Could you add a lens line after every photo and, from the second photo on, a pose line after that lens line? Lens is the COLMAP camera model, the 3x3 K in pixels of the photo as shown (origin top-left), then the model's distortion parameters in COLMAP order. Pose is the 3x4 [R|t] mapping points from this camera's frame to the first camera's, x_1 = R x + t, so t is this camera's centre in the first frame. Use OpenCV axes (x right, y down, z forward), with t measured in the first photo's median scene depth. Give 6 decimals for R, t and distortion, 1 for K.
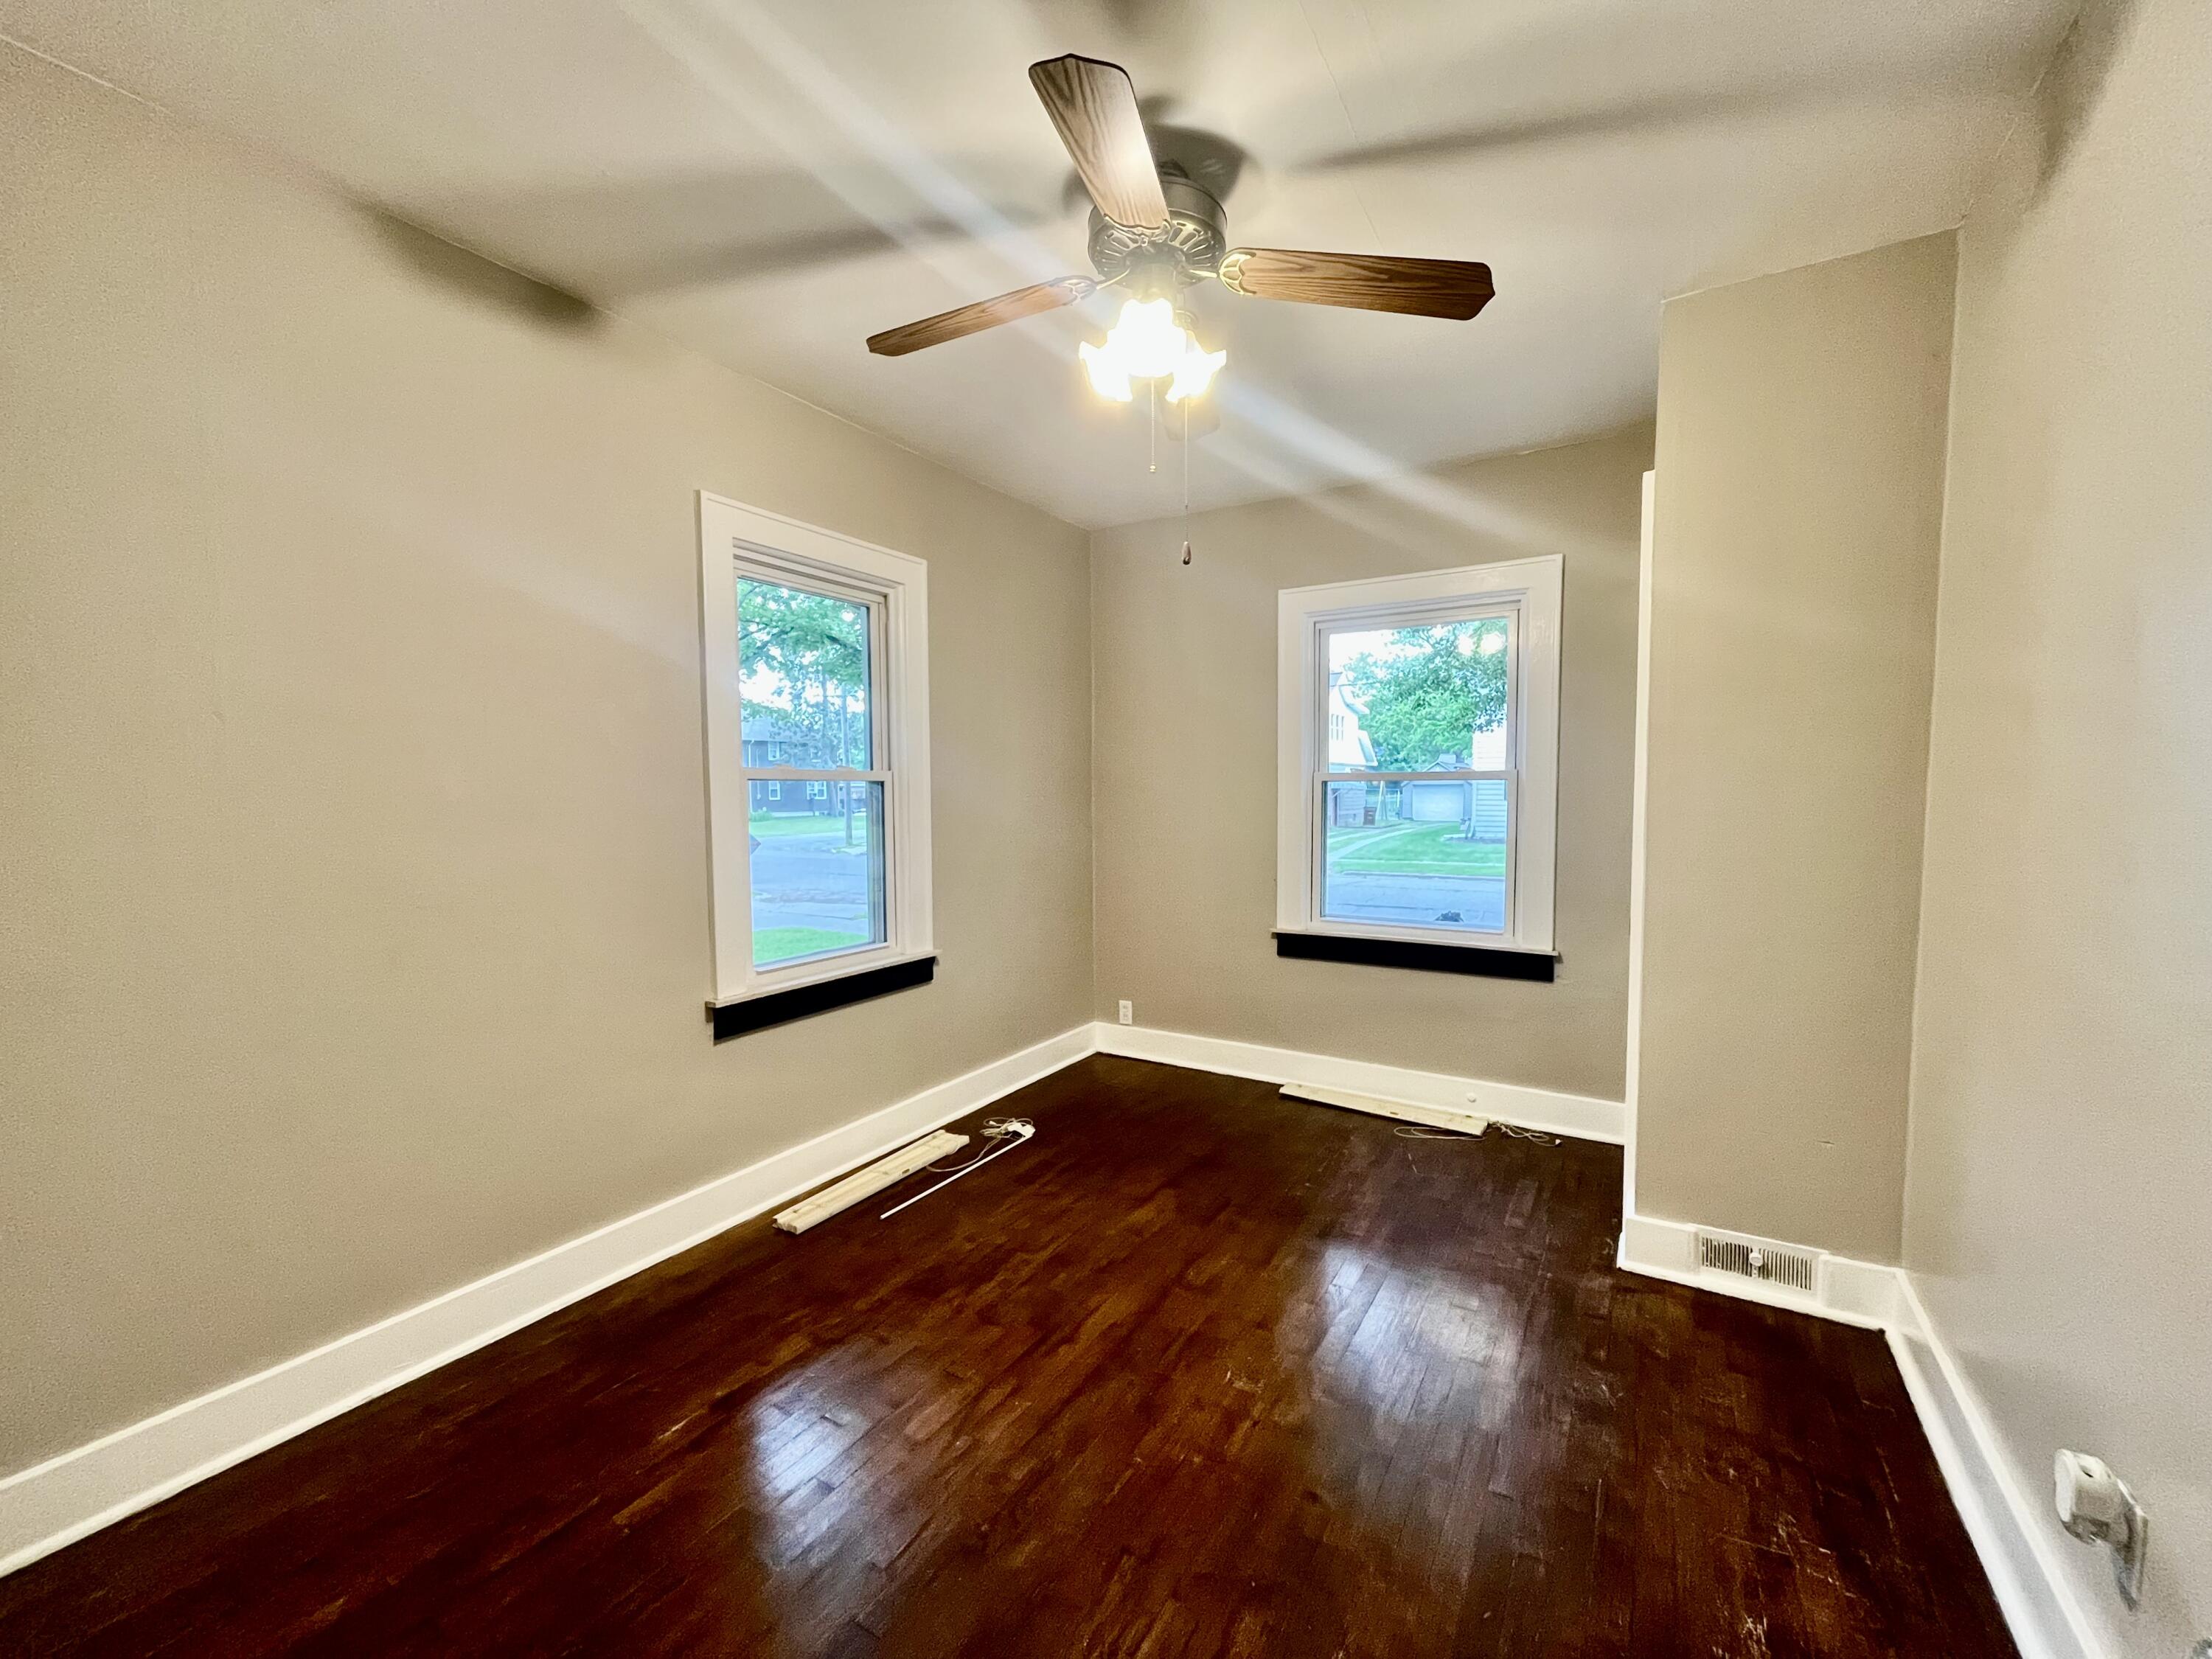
lens RADIAL K [[883.6, 0, 1107.3], [0, 883.6, 844.3], [0, 0, 1]] dist [-0.003352, -0.000017]
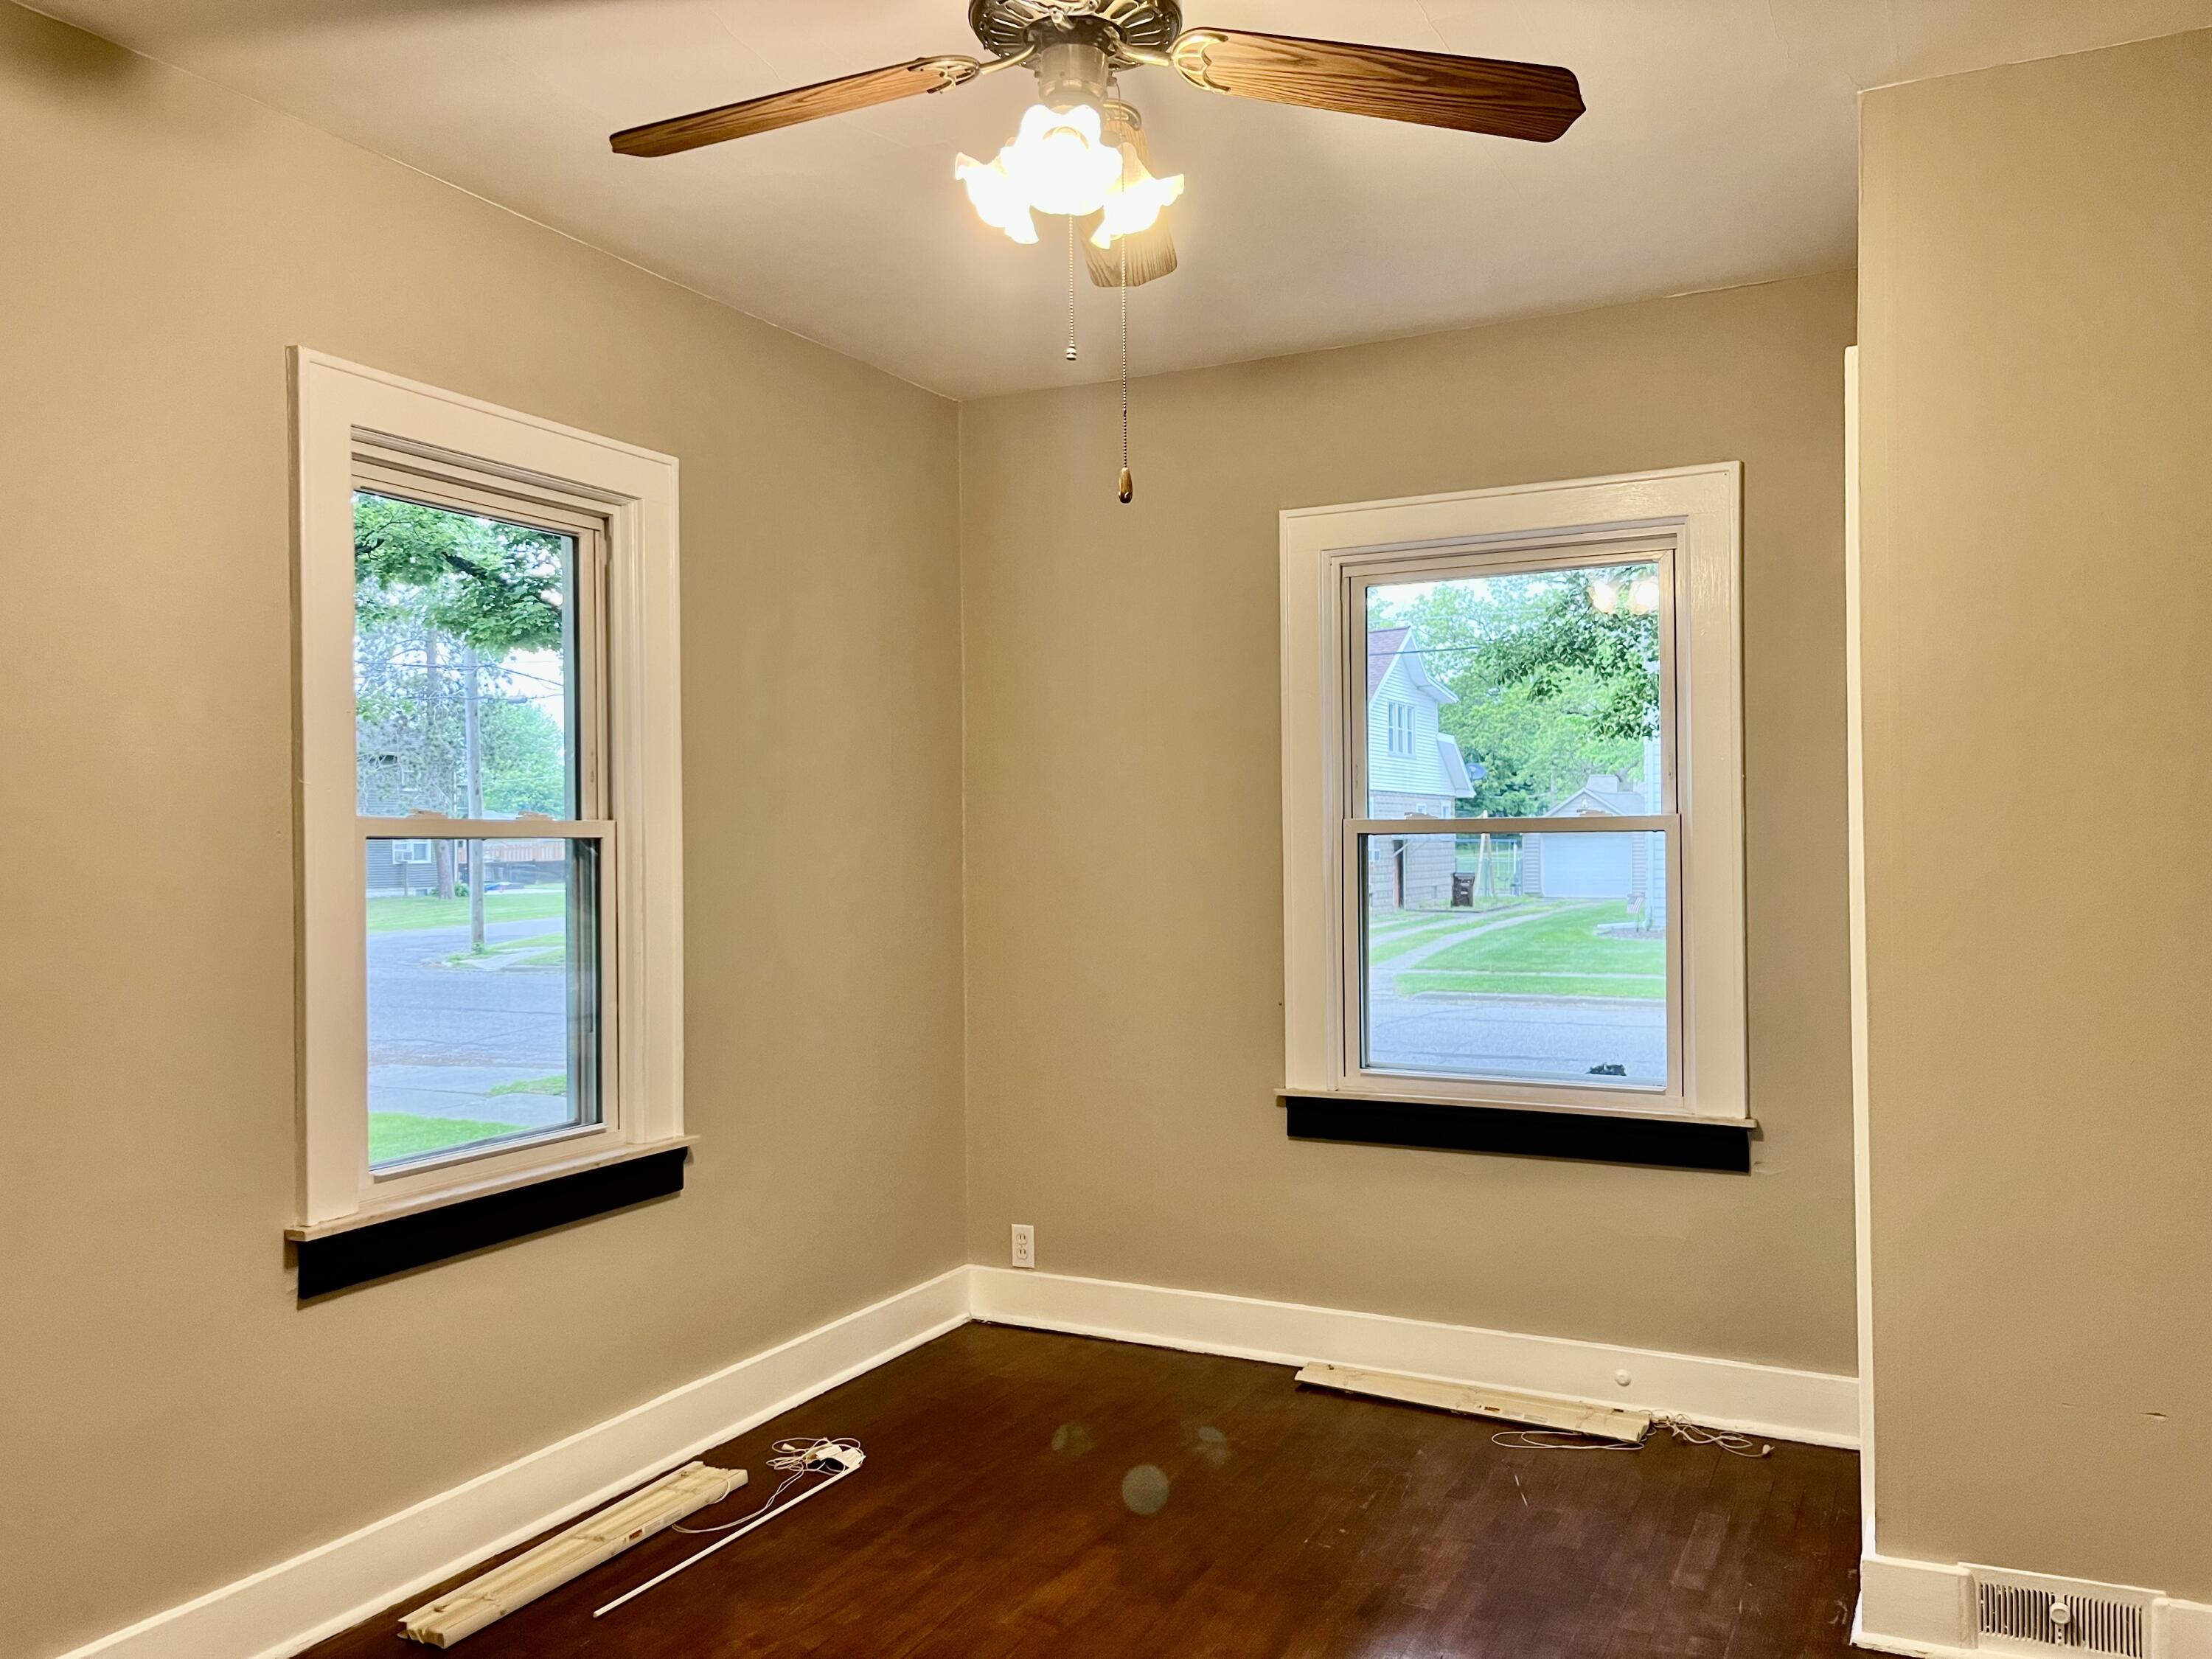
lens RADIAL K [[1686.3, 0, 1106.0], [0, 1686.3, 829.5], [0, 0, 1]] dist [0.054964, -0.070121]
pose [[0.997010, -0.003332, 0.077200, -0.011449], [0.008631, 0.997620, -0.068414, 0.000861], [-0.076789, 0.068876, 0.994666, -0.116309]]
